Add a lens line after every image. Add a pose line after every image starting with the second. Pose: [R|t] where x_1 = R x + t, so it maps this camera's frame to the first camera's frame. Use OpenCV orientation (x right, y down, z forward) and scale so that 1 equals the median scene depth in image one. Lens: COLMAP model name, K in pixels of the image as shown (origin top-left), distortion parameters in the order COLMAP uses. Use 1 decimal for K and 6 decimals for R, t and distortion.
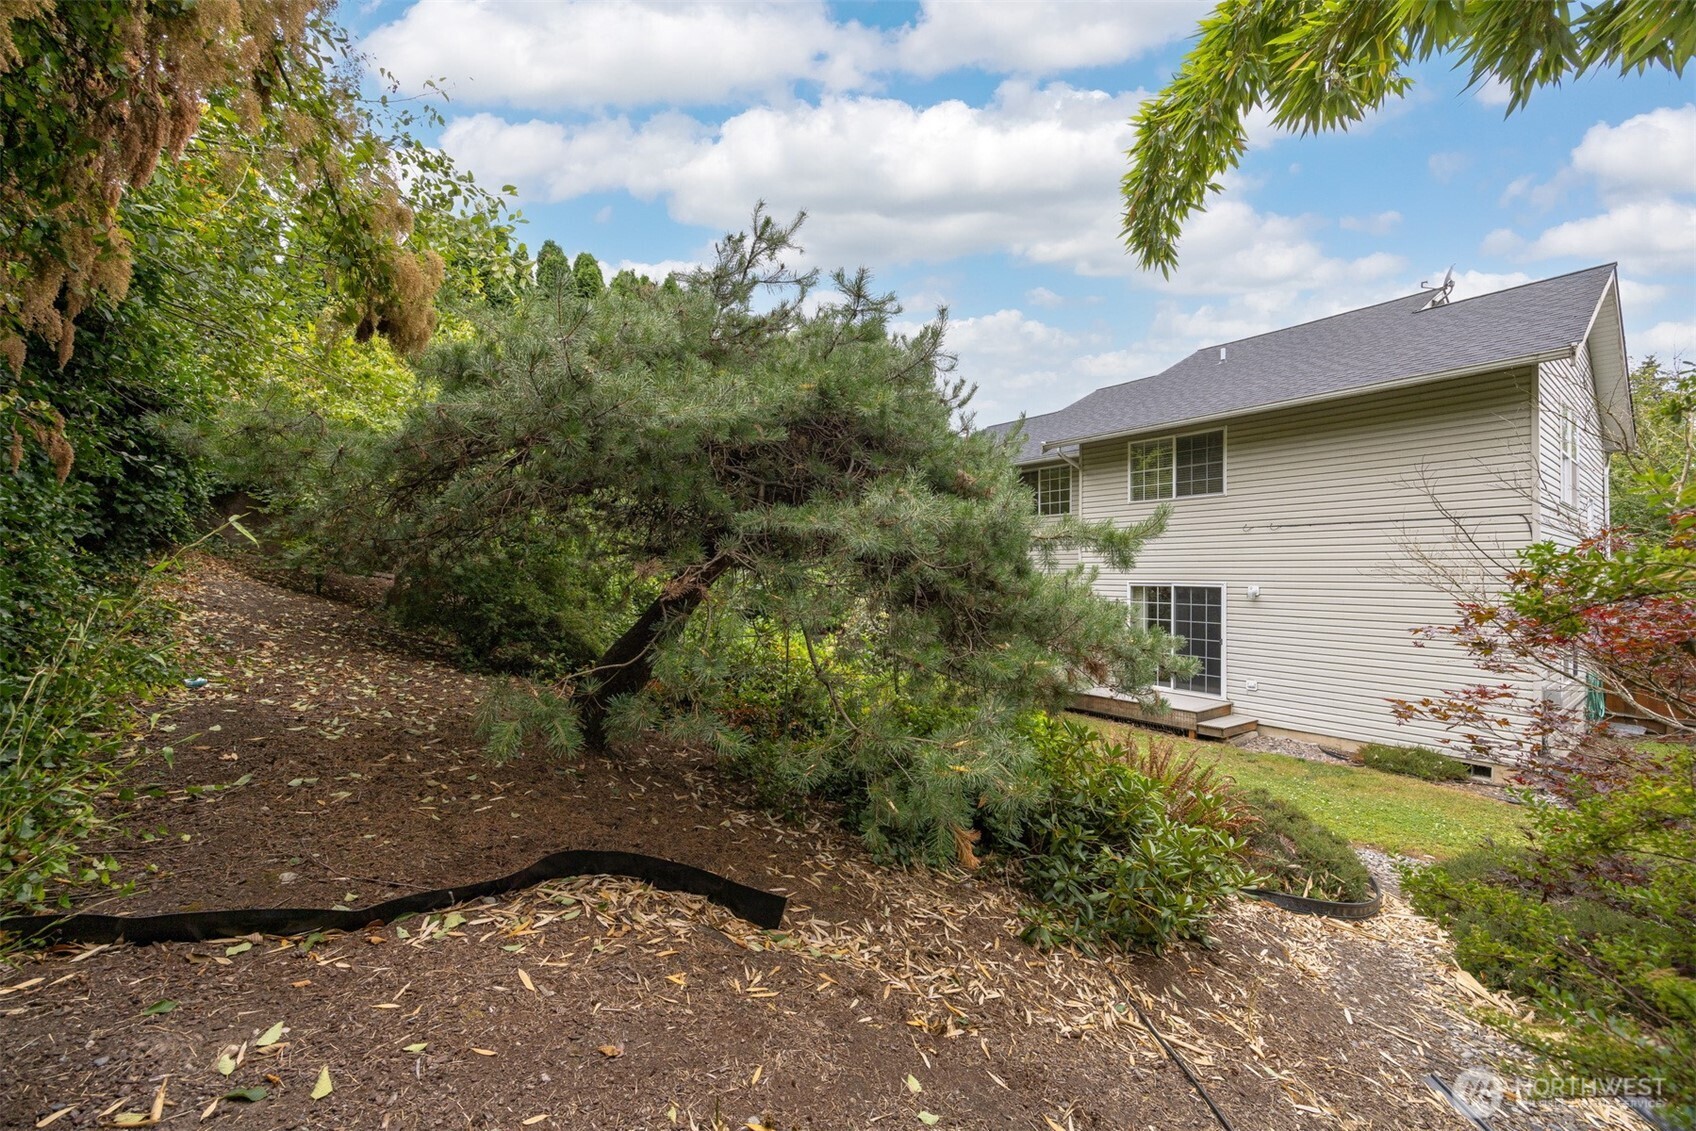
lens RADIAL K [[651.7, 0, 812.5], [0, 651.7, 569.1], [0, 0, 1]] dist [-0.000798, -0.000277]
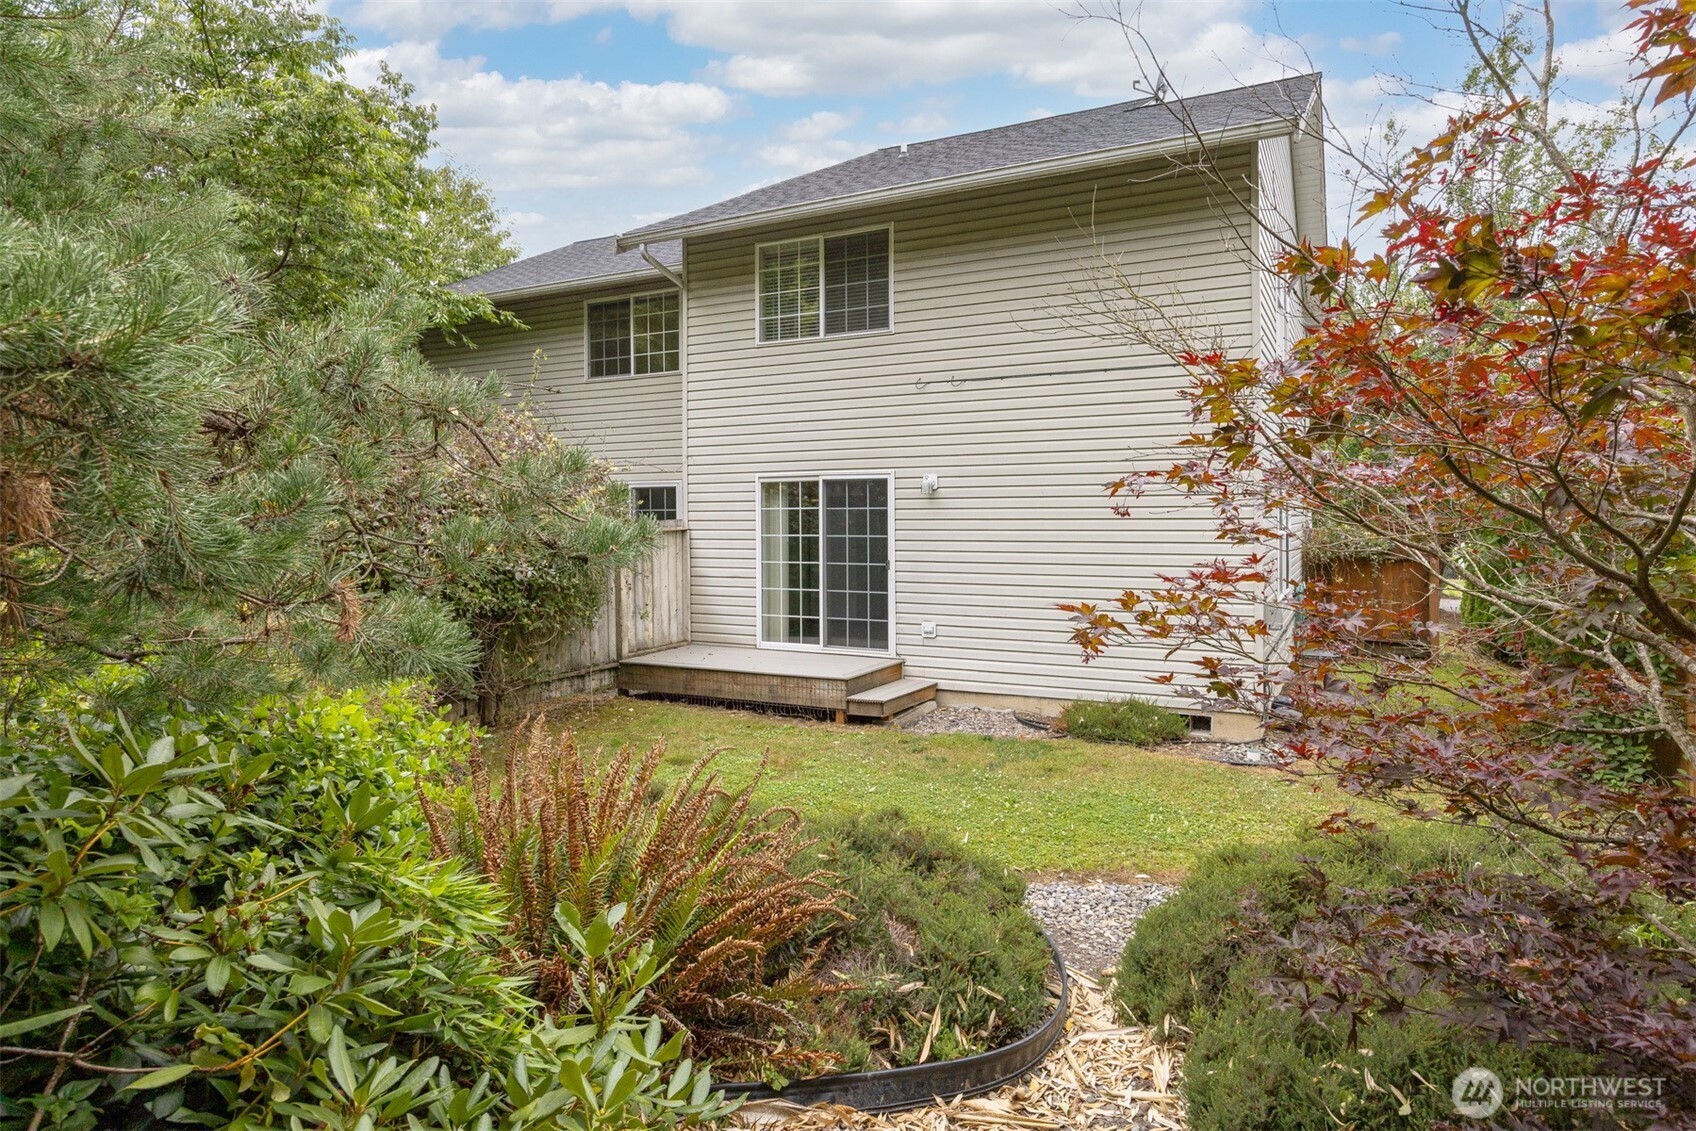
lens RADIAL K [[860.7, 0, 850.7], [0, 860.7, 571.5], [0, 0, 1]] dist [-0.002395, -0.000122]
pose [[0.909660, -0.041297, 0.413296, 0.268785], [0.021121, 0.998357, 0.053270, 0.077774], [-0.414817, -0.039728, 0.909037, 0.279216]]
